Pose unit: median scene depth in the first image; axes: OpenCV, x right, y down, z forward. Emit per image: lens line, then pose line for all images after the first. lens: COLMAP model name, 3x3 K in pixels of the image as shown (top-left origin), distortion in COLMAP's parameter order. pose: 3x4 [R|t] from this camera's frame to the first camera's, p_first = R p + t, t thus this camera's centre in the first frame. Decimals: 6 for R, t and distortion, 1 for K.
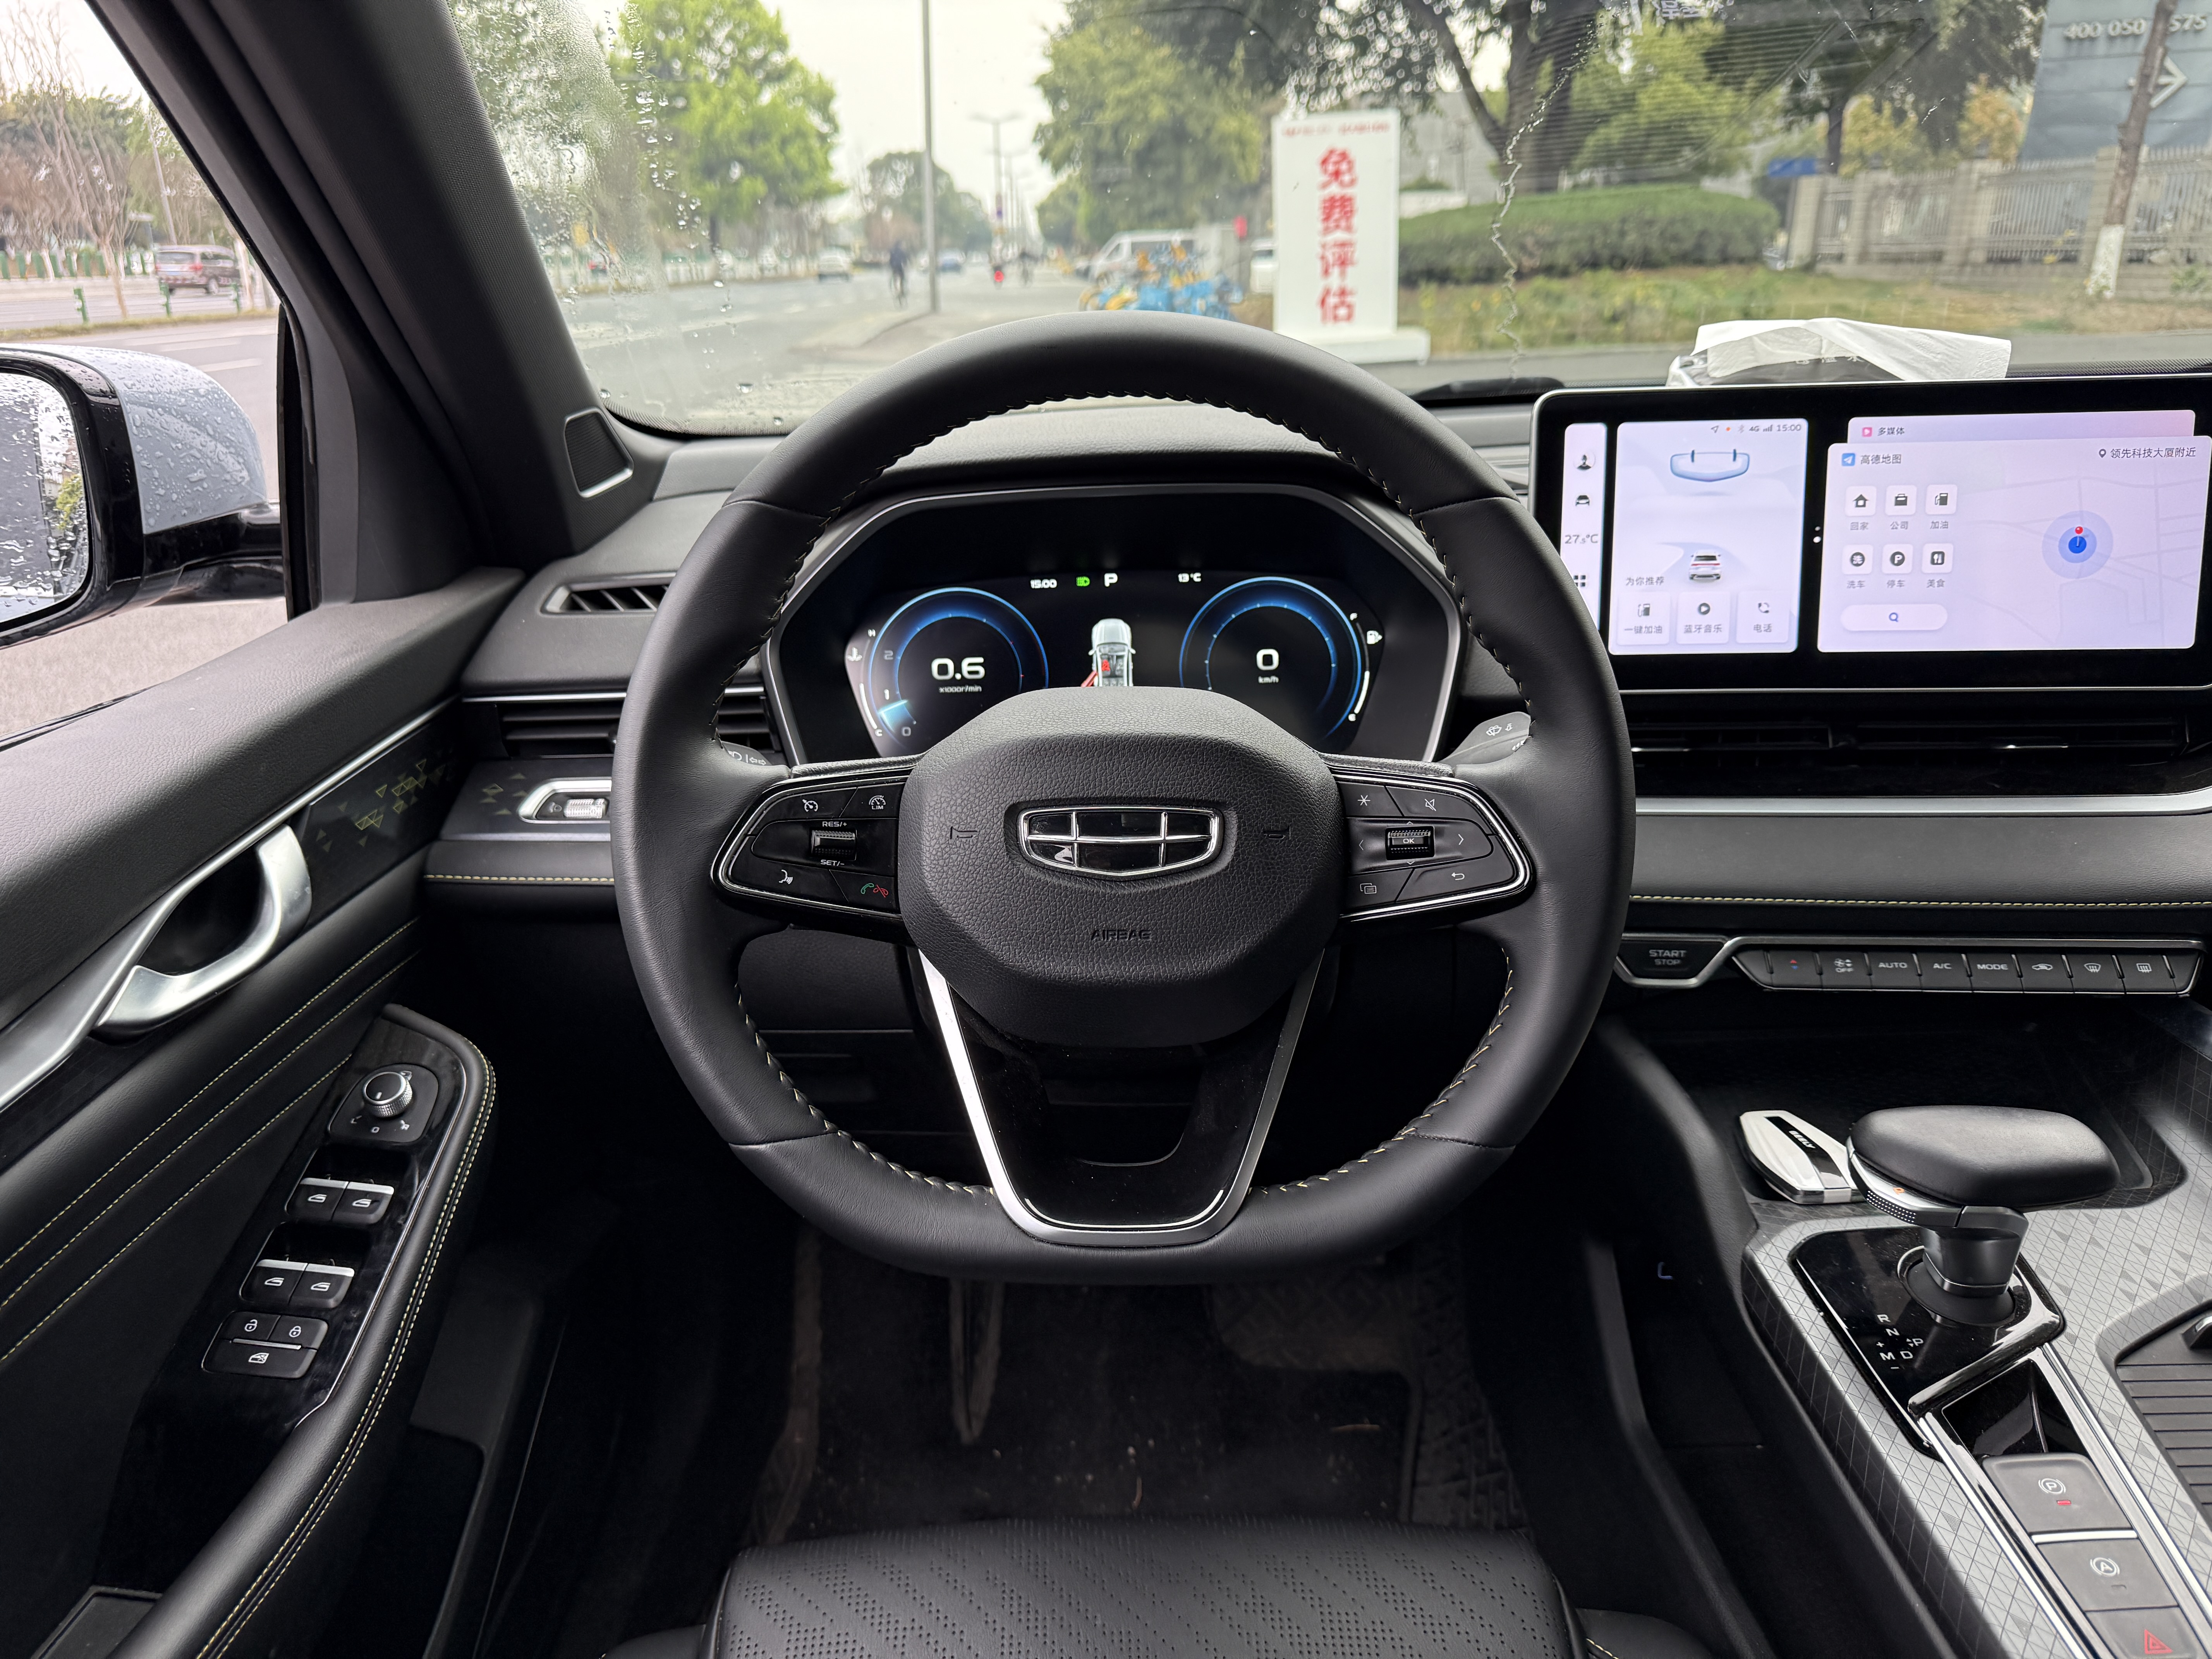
lens RADIAL K [[1604.4, 0, 1094.7], [0, 1604.4, 835.6], [0, 0, 1]] dist [-0.001584, -0.001958]
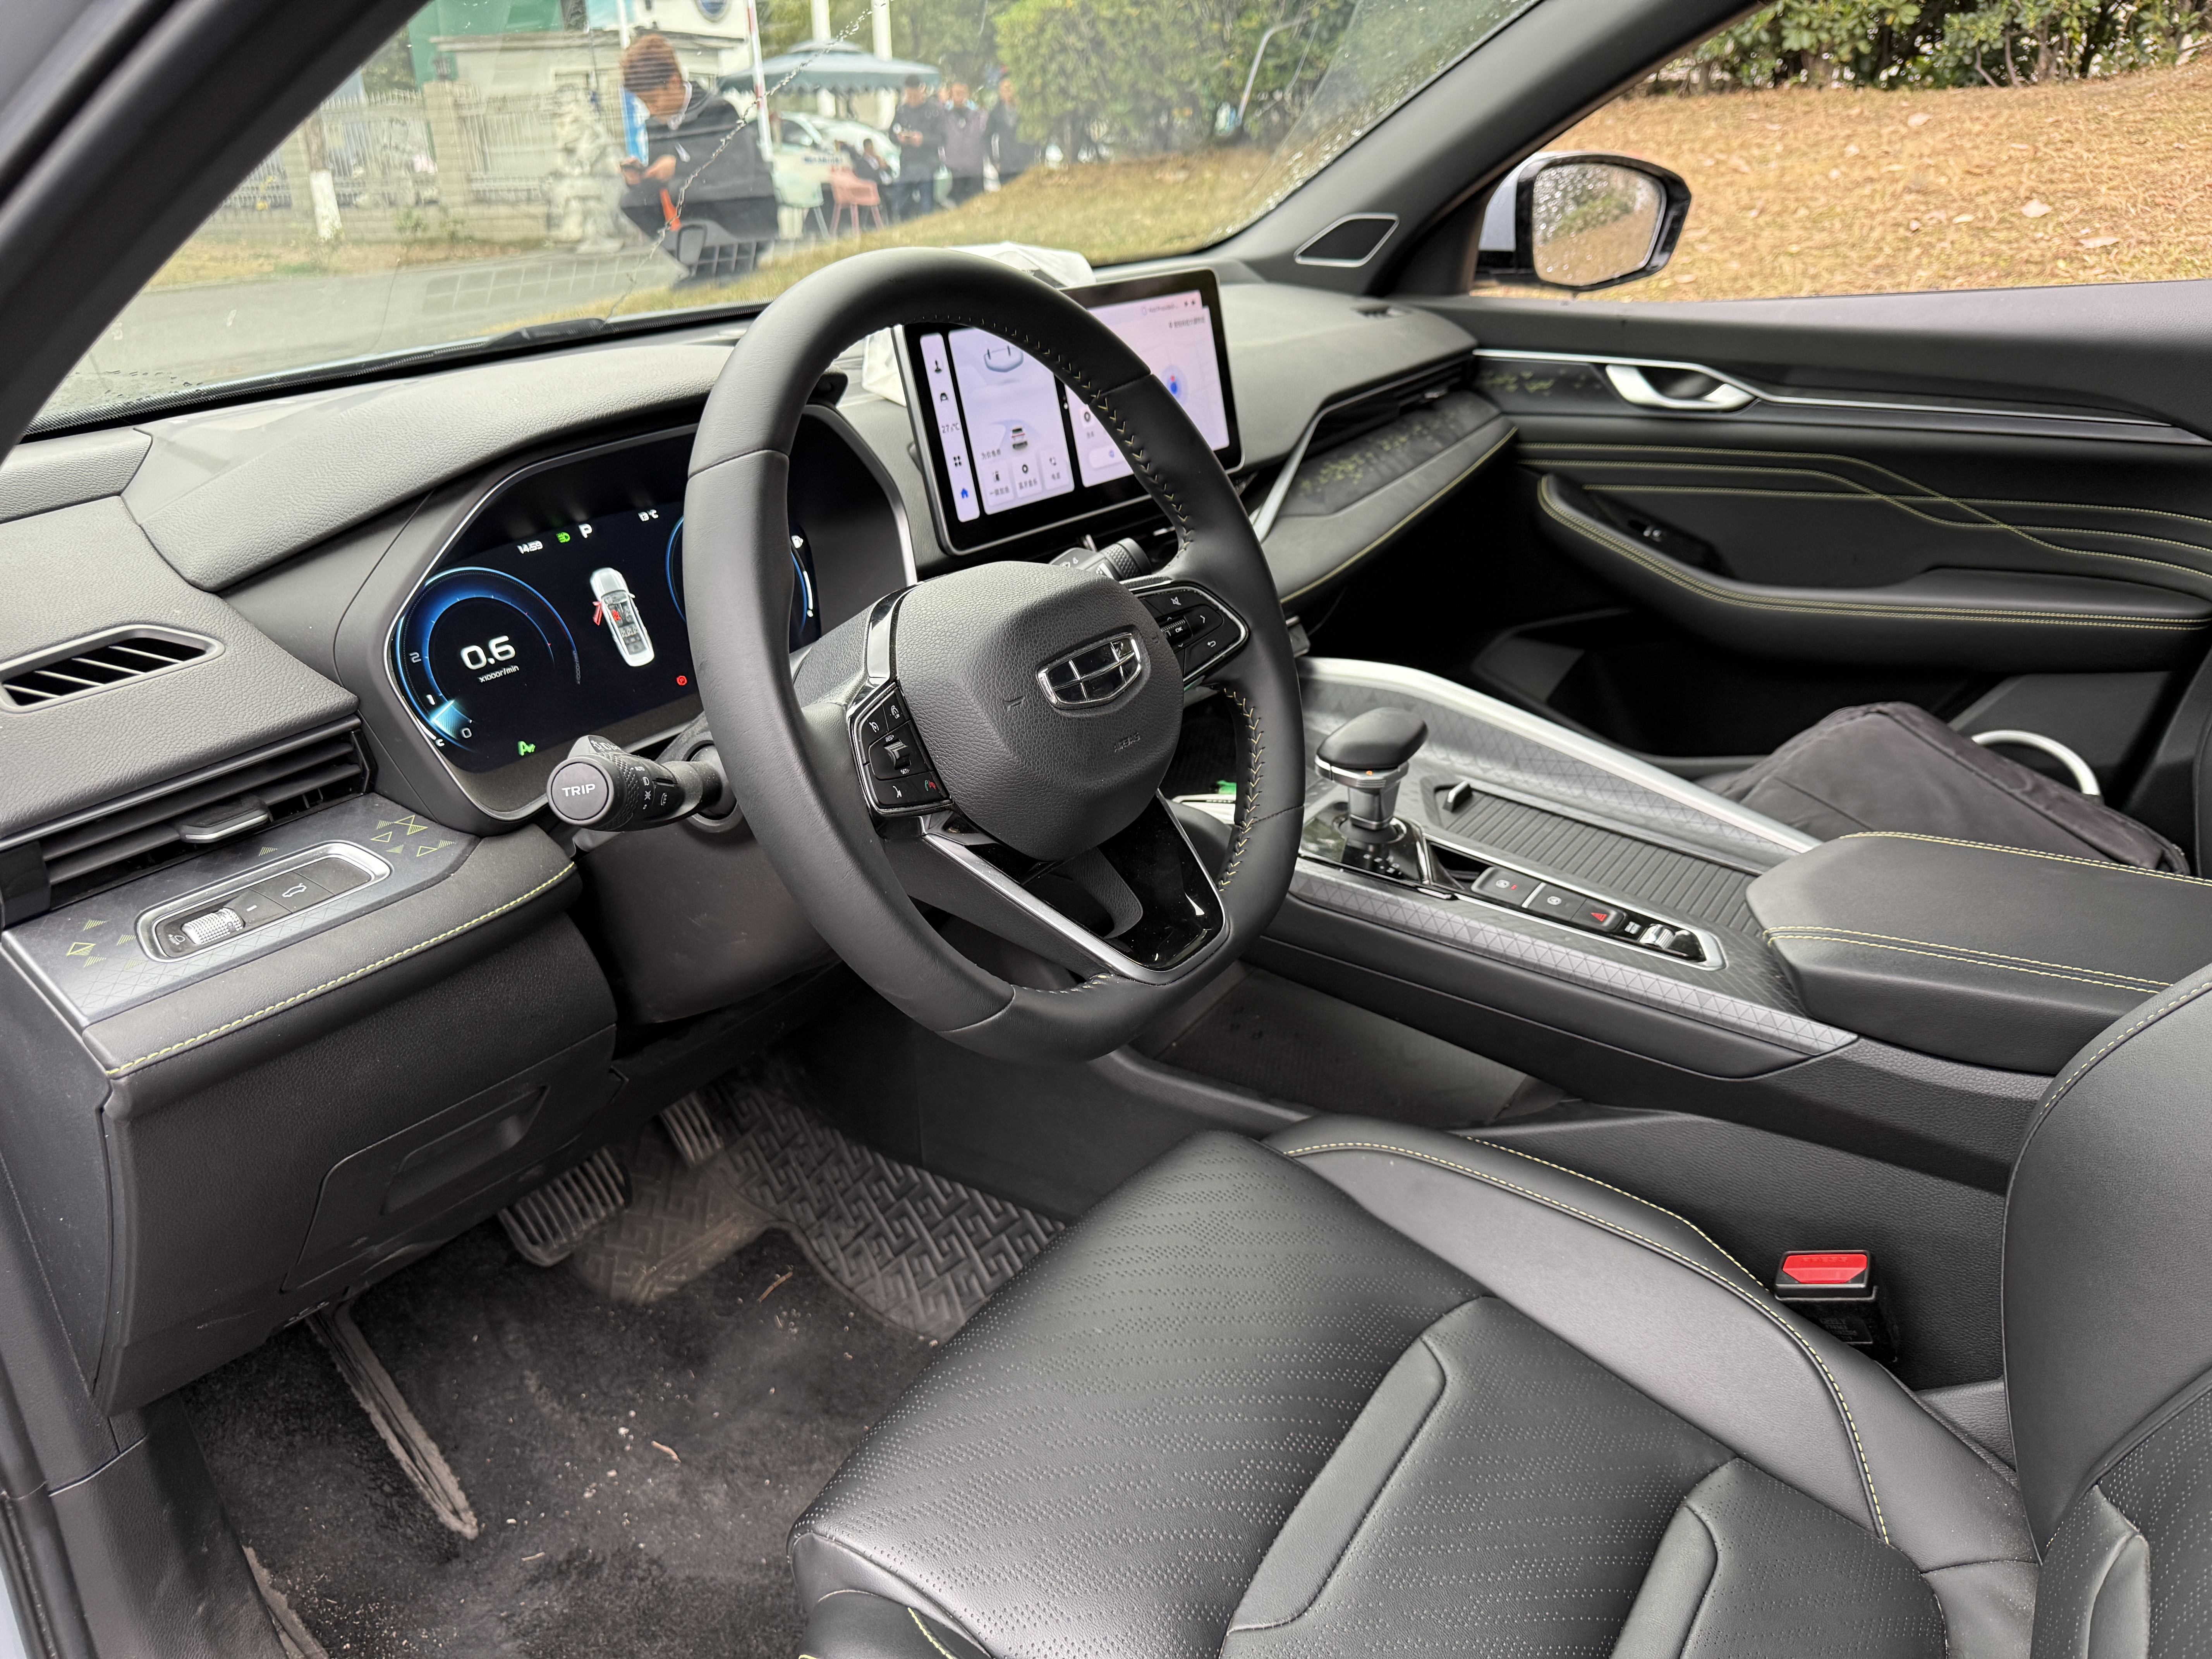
lens RADIAL K [[1558.2, 0, 1110.7], [0, 1558.2, 835.5], [0, 0, 1]] dist [0.045521, -0.056829]
pose [[0.555594, -0.325043, 0.765286, -0.666503], [0.297396, 0.937216, 0.182159, -0.068139], [-0.776447, 0.126387, 0.617378, 0.182853]]
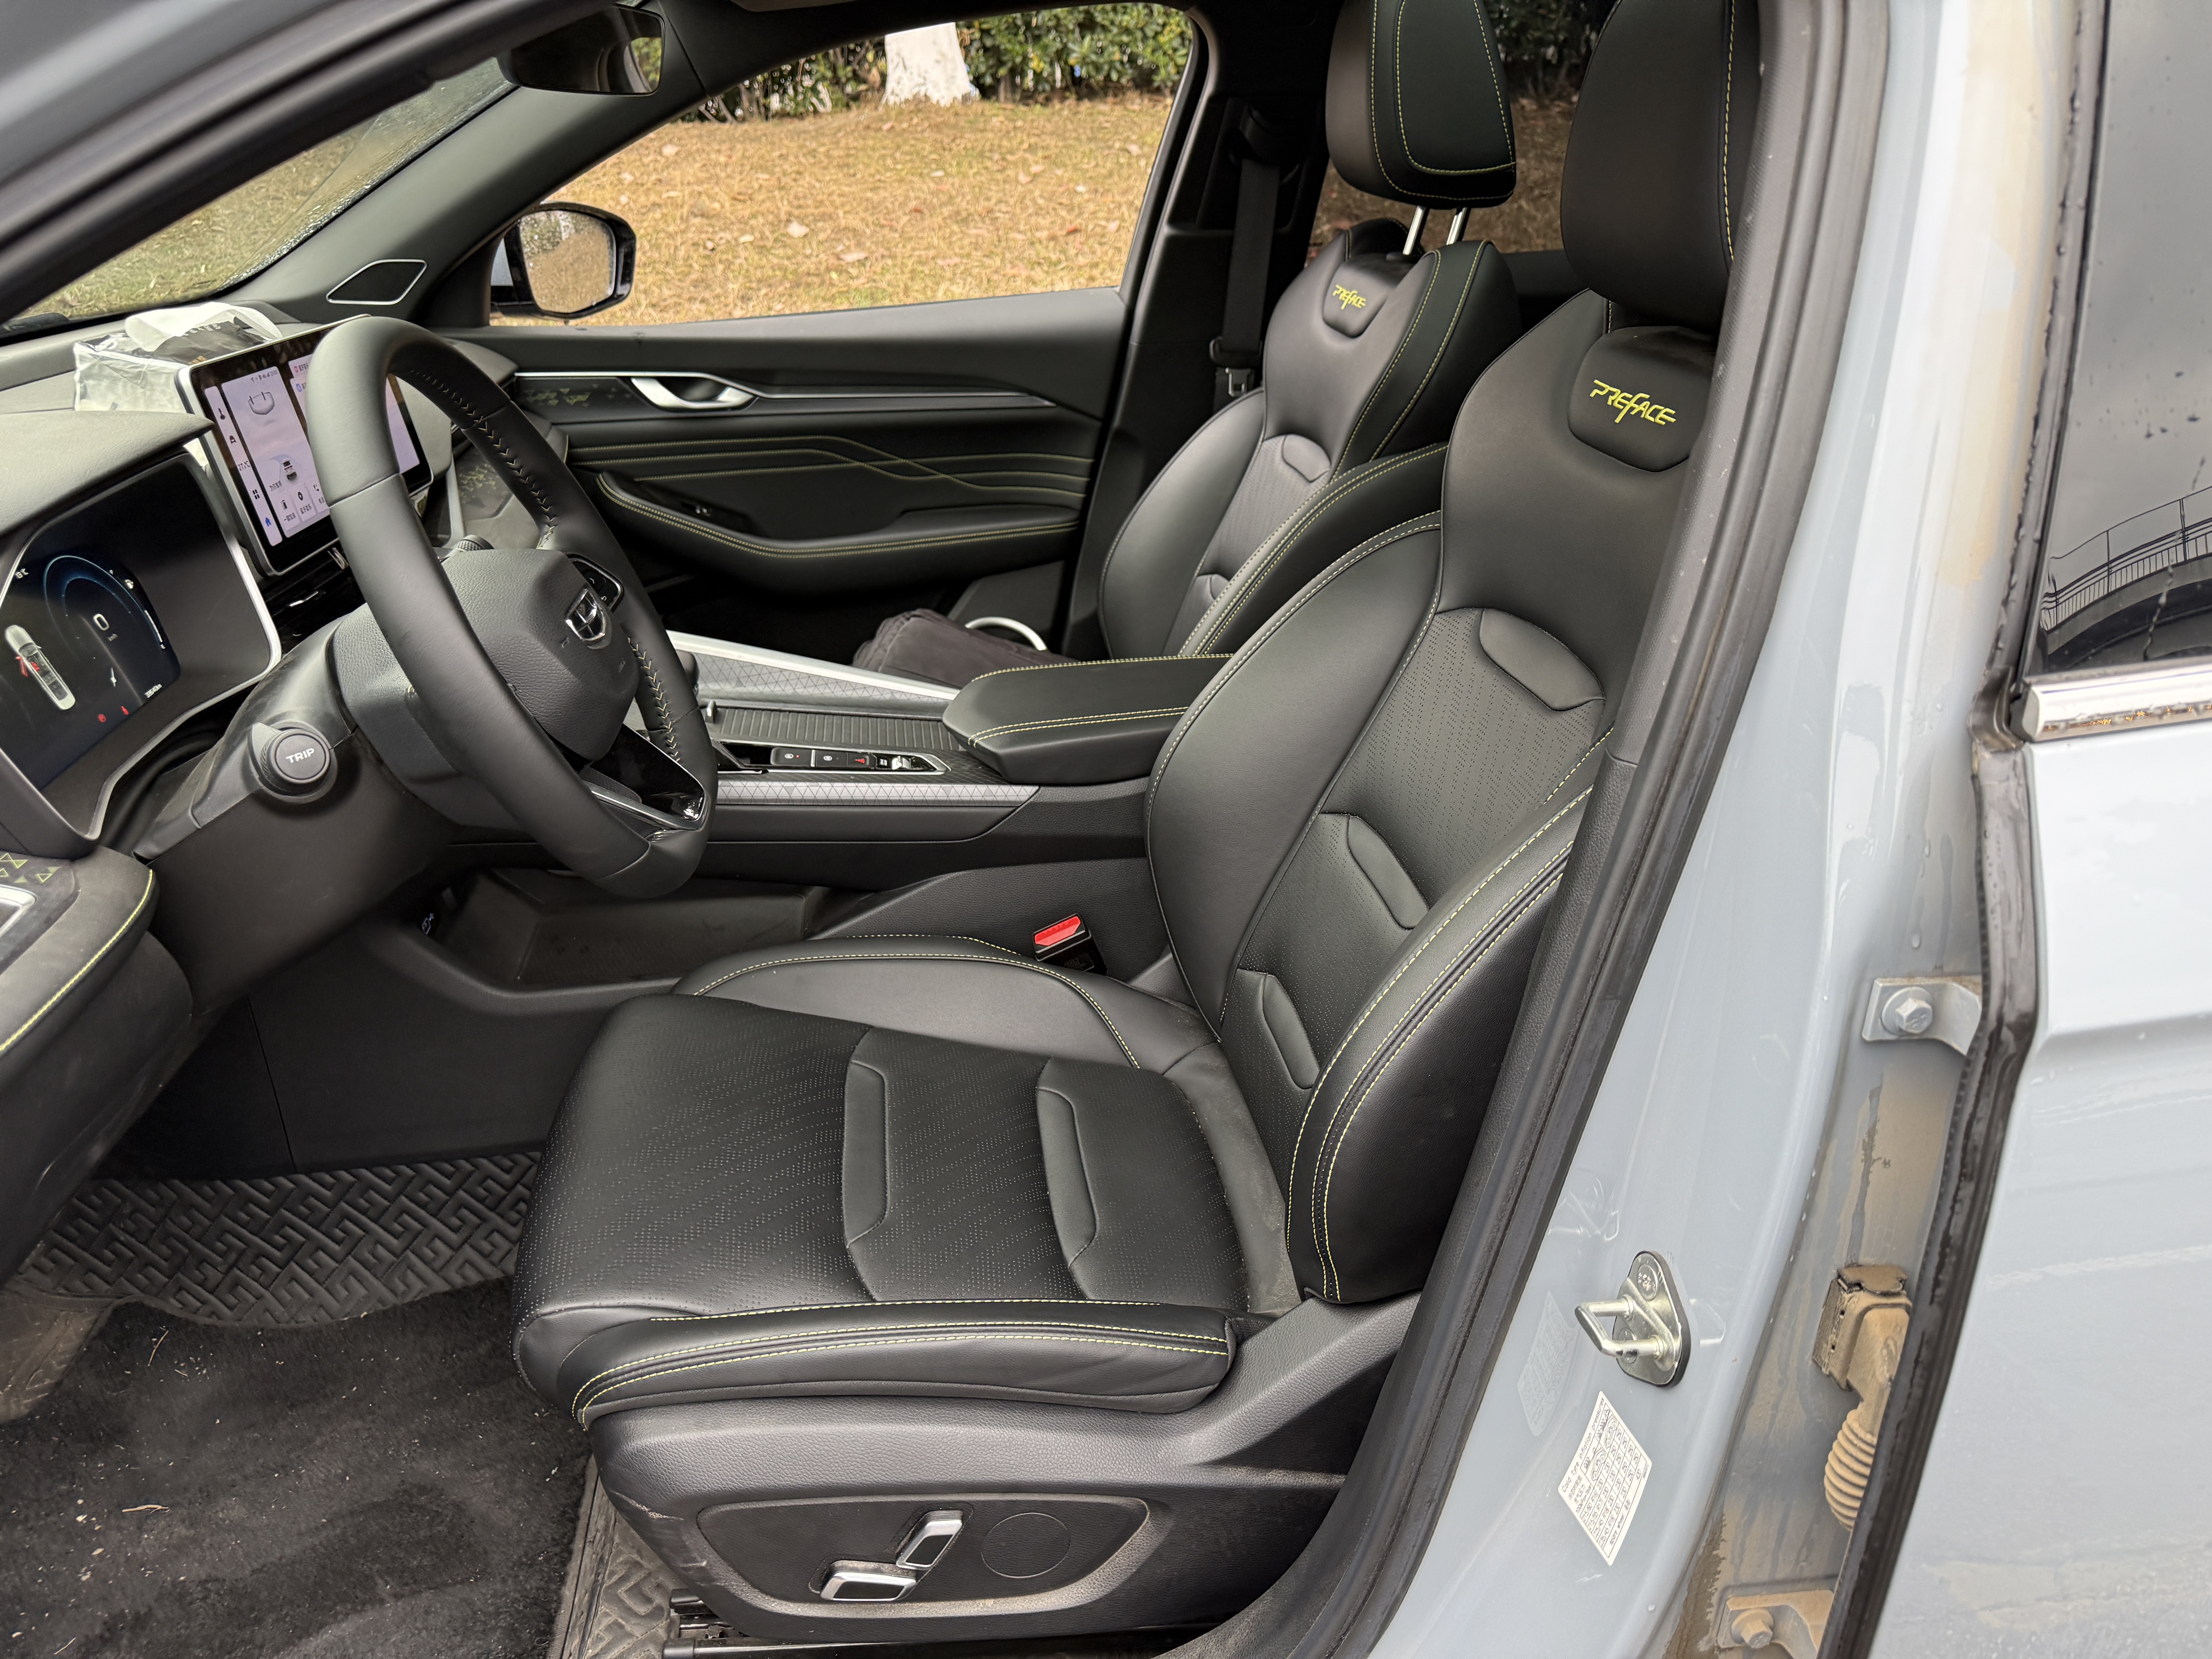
lens RADIAL K [[1604.4, 0, 1094.7], [0, 1604.4, 835.6], [0, 0, 1]] dist [-0.001584, -0.001958]
pose [[-0.129018, -0.374869, 0.918056, -1.210735], [0.342315, 0.852048, 0.396023, -0.210274], [-0.930685, 0.365359, 0.018393, 0.396351]]
